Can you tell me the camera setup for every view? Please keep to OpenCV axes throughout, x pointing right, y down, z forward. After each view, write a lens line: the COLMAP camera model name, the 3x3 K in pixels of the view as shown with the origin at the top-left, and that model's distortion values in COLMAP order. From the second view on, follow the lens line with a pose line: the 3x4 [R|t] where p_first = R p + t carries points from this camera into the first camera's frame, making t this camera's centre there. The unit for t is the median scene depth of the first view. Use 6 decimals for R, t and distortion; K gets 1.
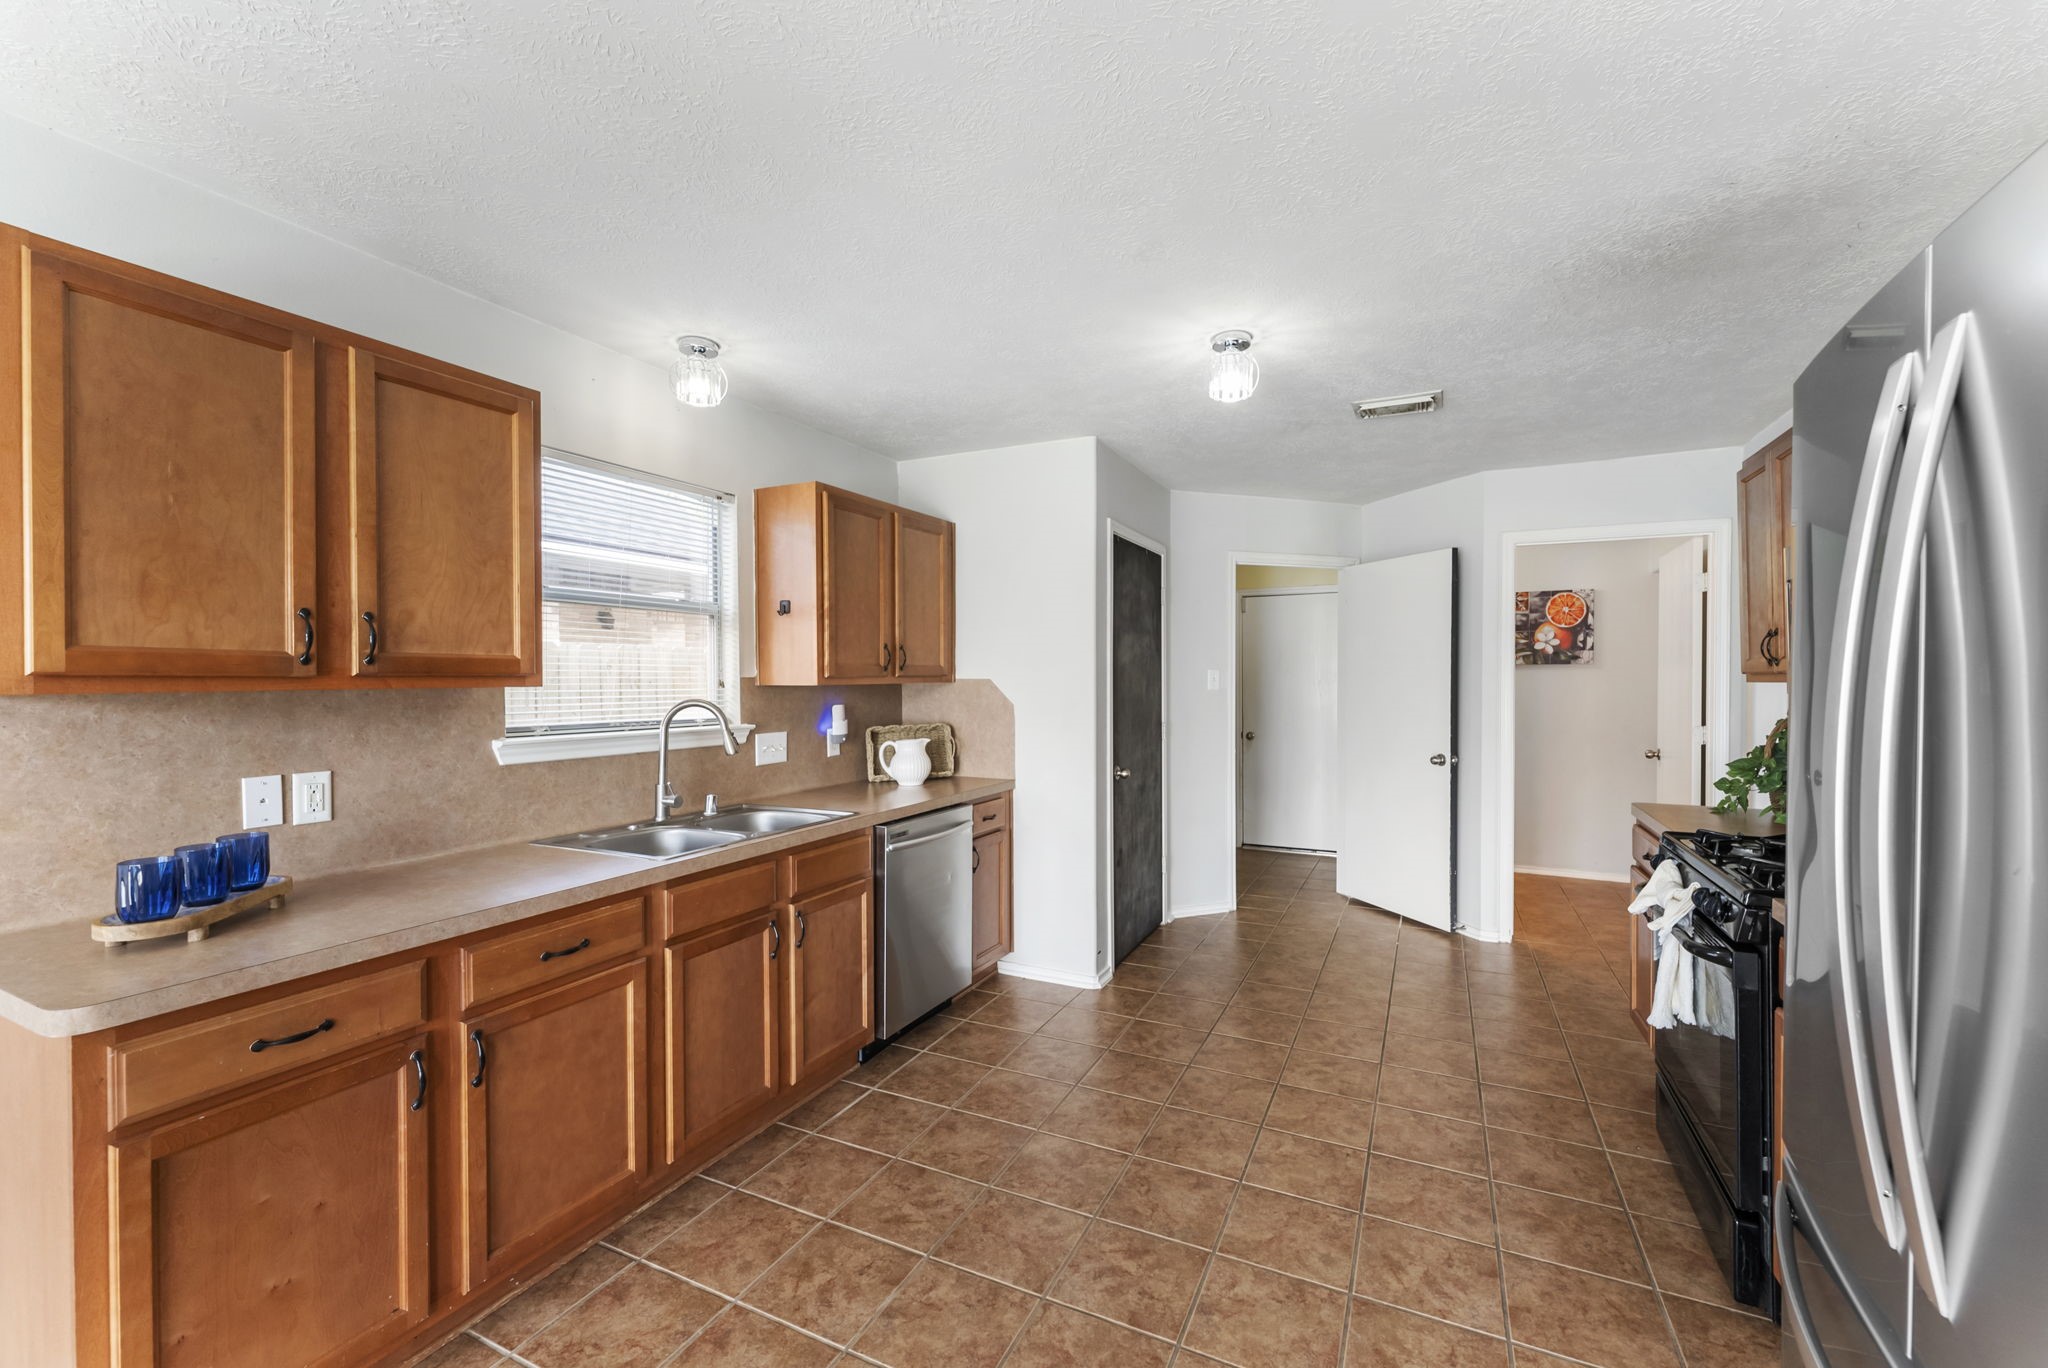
lens RADIAL K [[831.5, 0, 1024.8], [0, 831.5, 685.8], [0, 0, 1]] dist [0.001677, 0.000368]
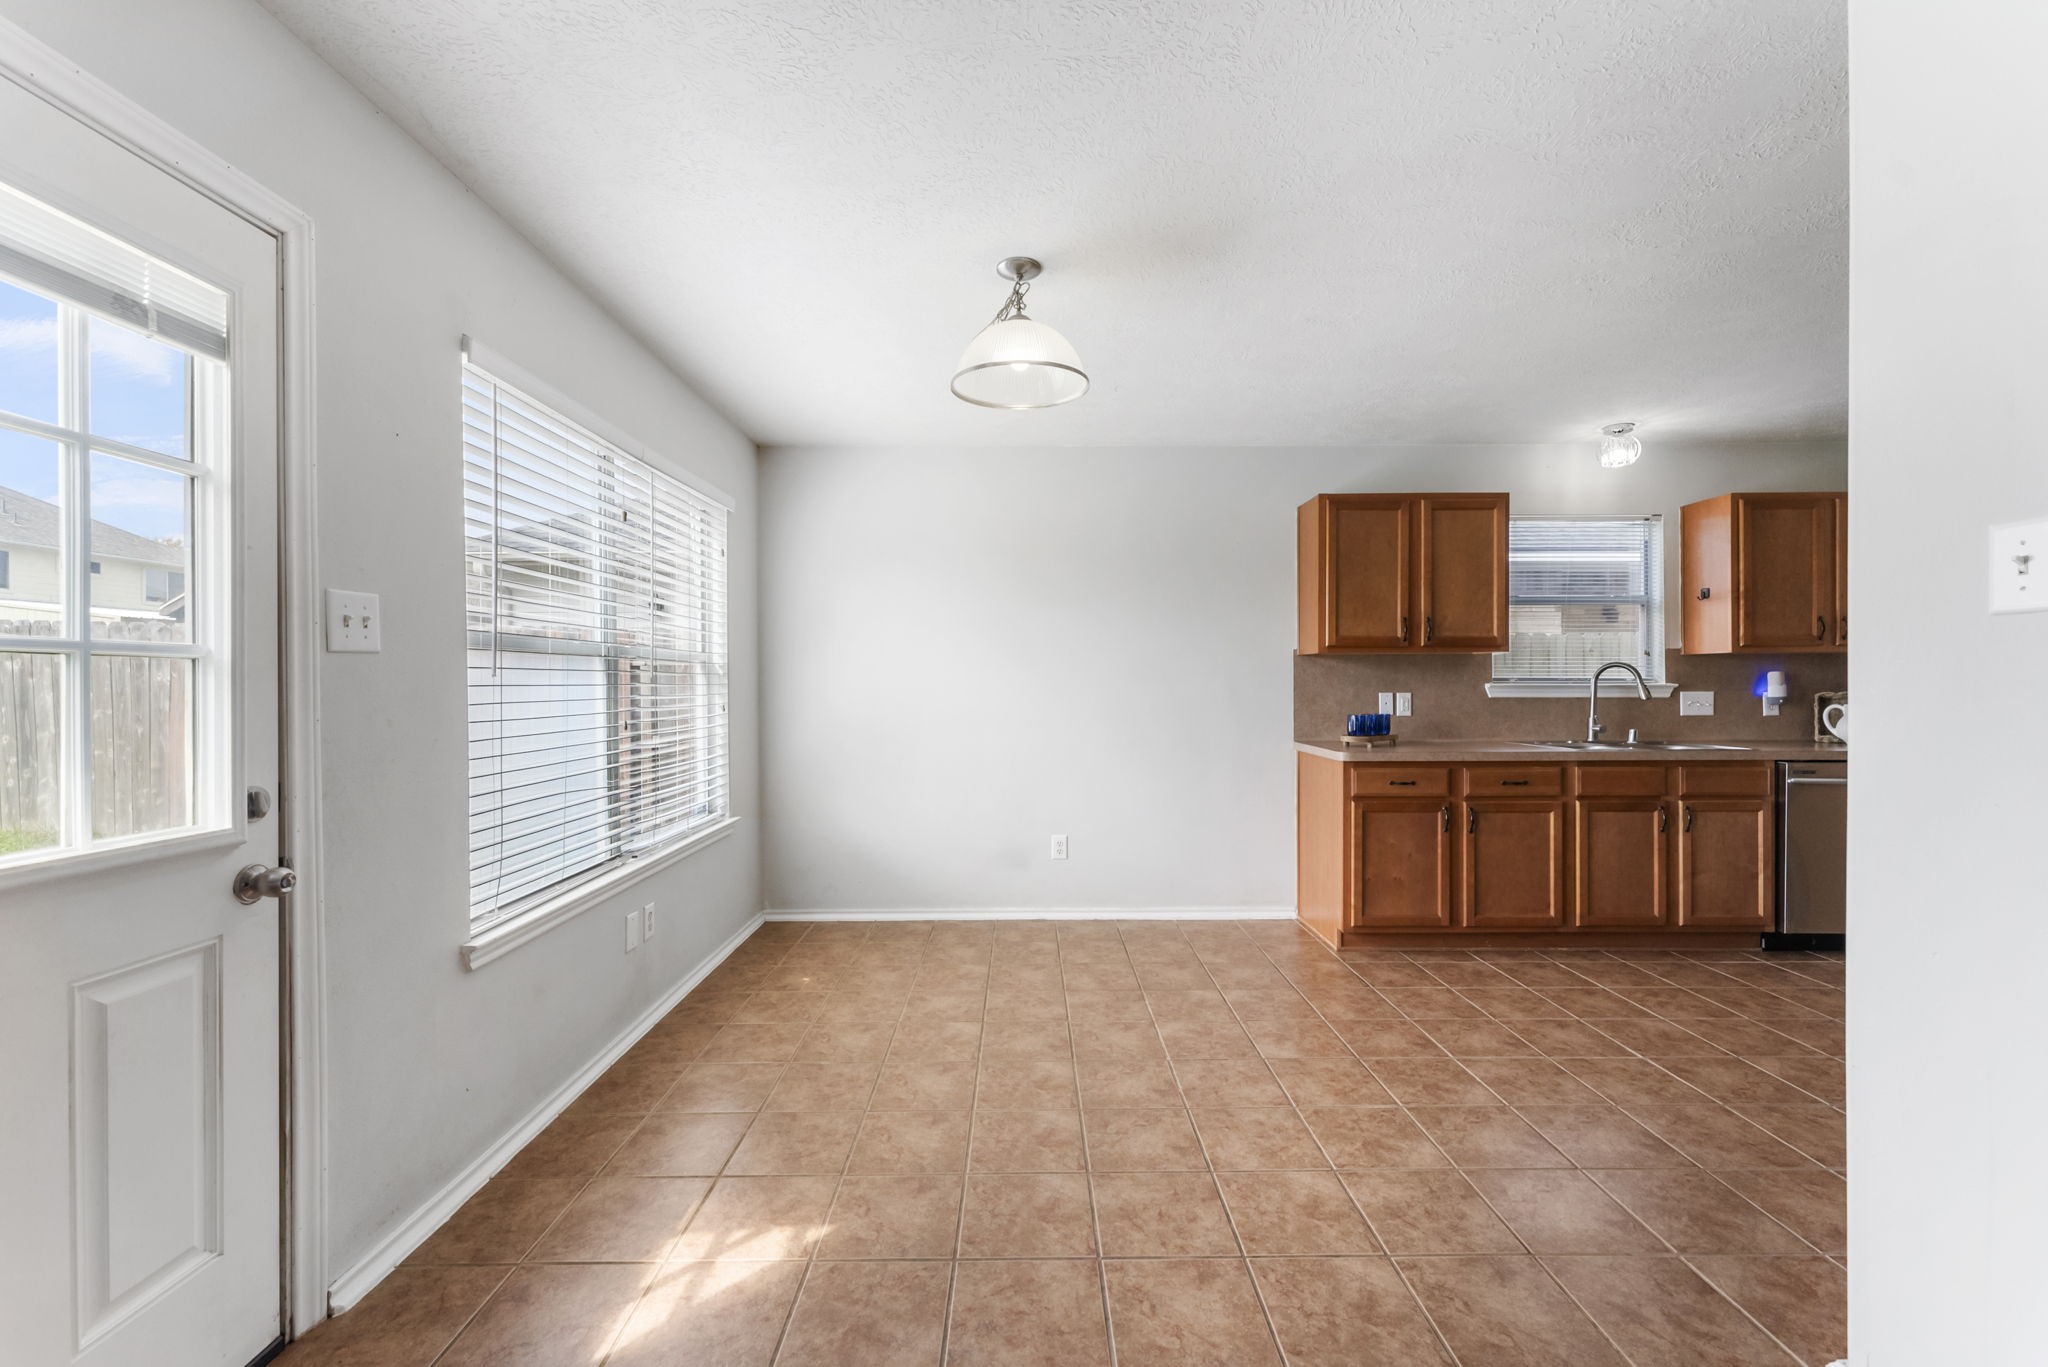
lens RADIAL K [[831.5, 0, 1030.7], [0, 831.5, 686.2], [0, 0, 1]] dist [0.001677, 0.000368]
pose [[0.449458, 0.005960, -0.893282, 0.523976], [-0.007210, 0.999969, 0.003044, 0.070385], [0.893273, 0.005072, 0.449487, -0.687787]]
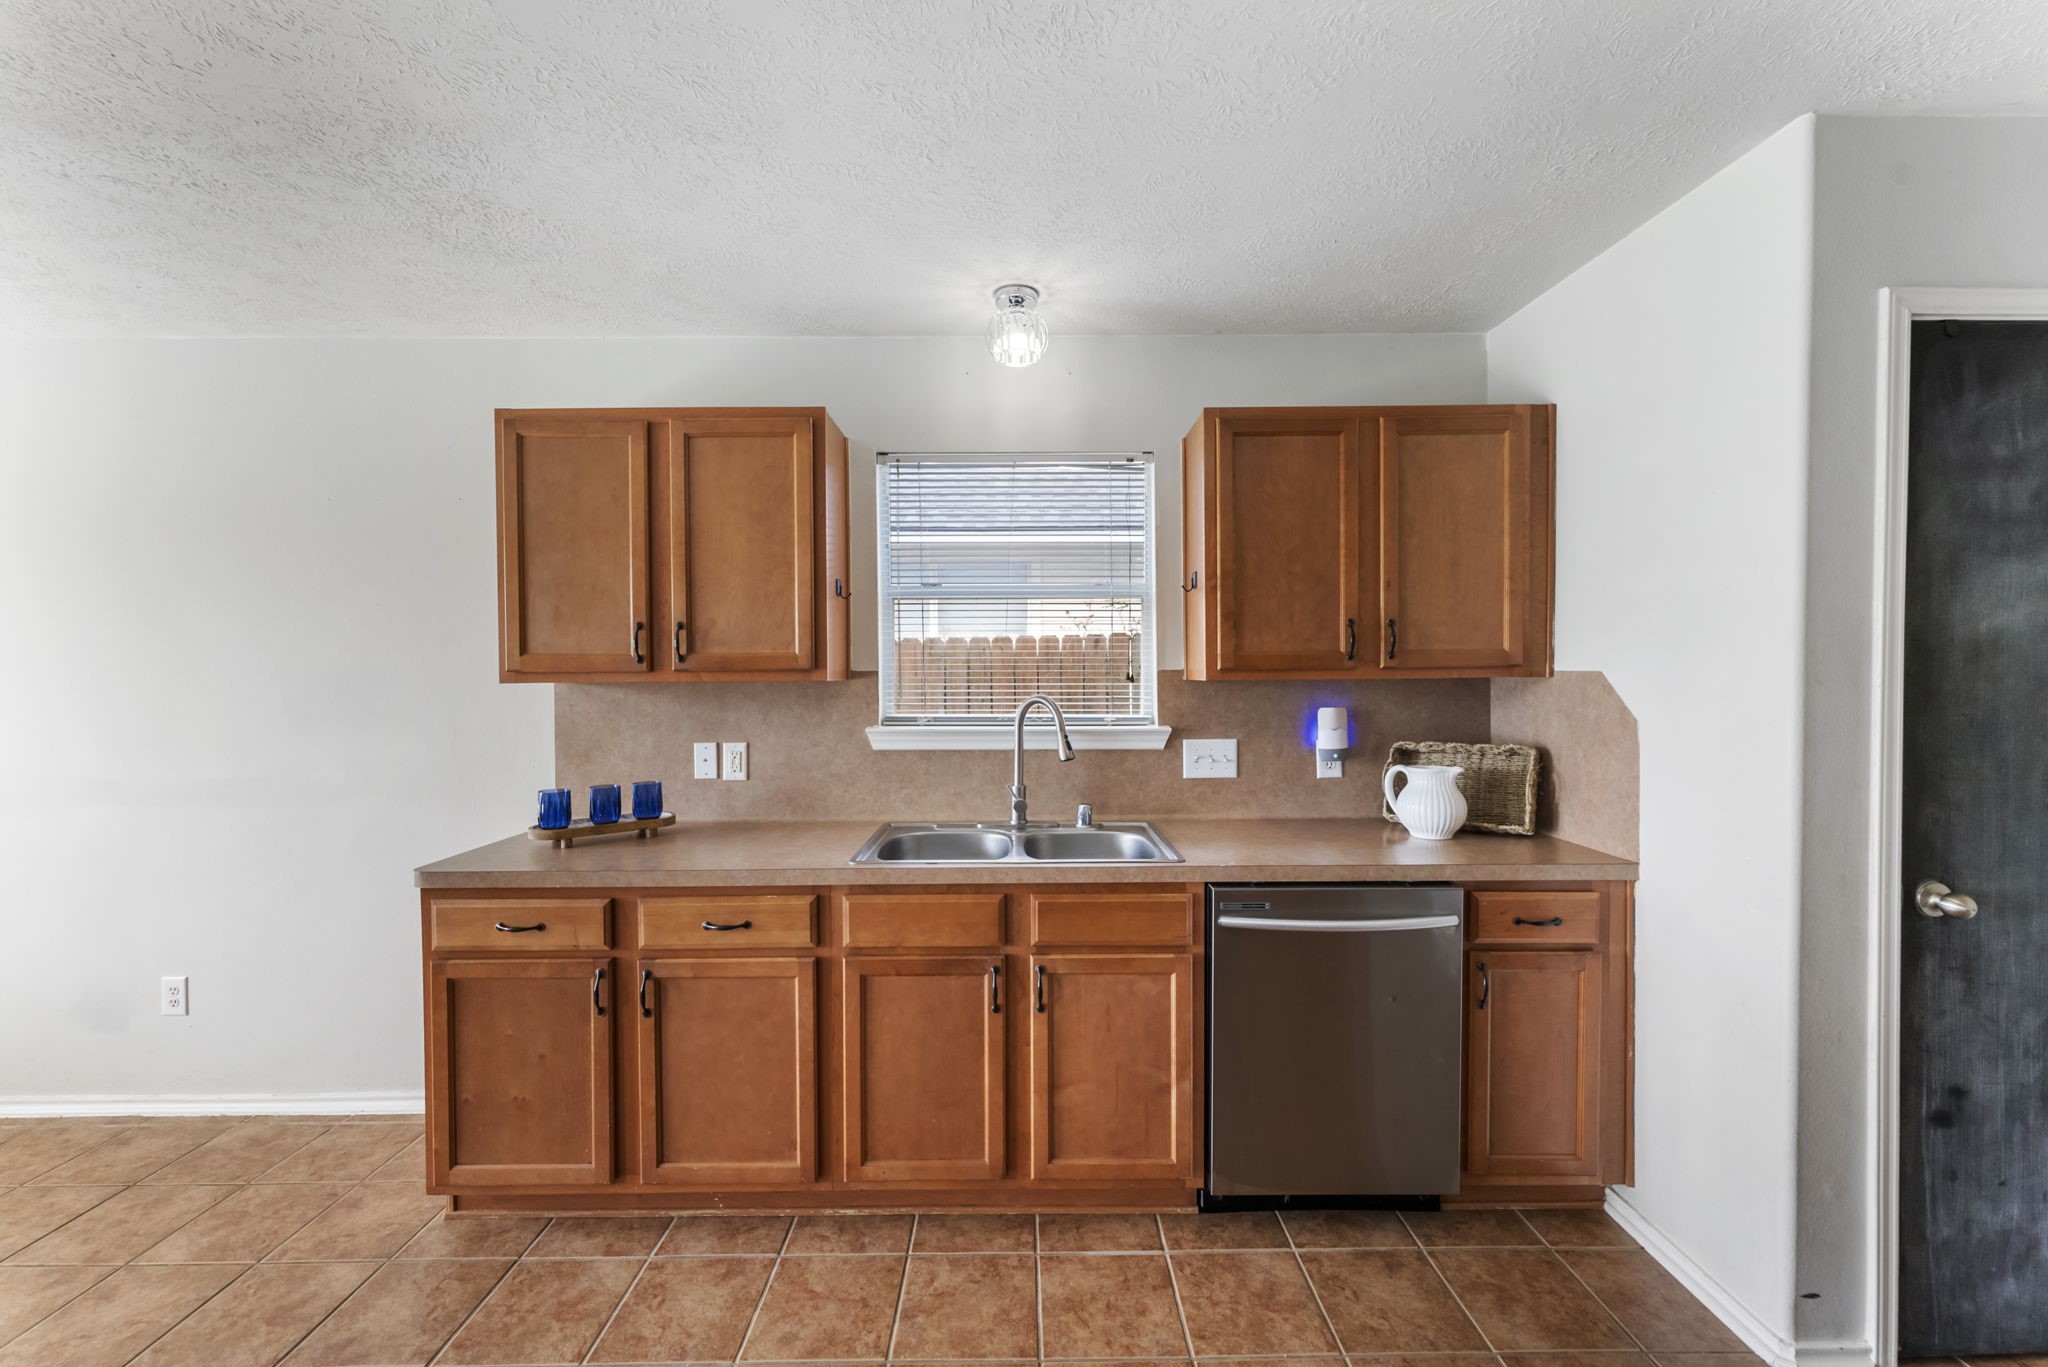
lens RADIAL K [[831.5, 0, 1030.3], [0, 831.5, 684.6], [0, 0, 1]] dist [0.001677, 0.000368]
pose [[0.451082, 0.015551, -0.892347, 0.446353], [-0.004286, 0.999874, 0.015258, -0.009818], [0.892472, -0.003058, 0.451092, 0.663458]]
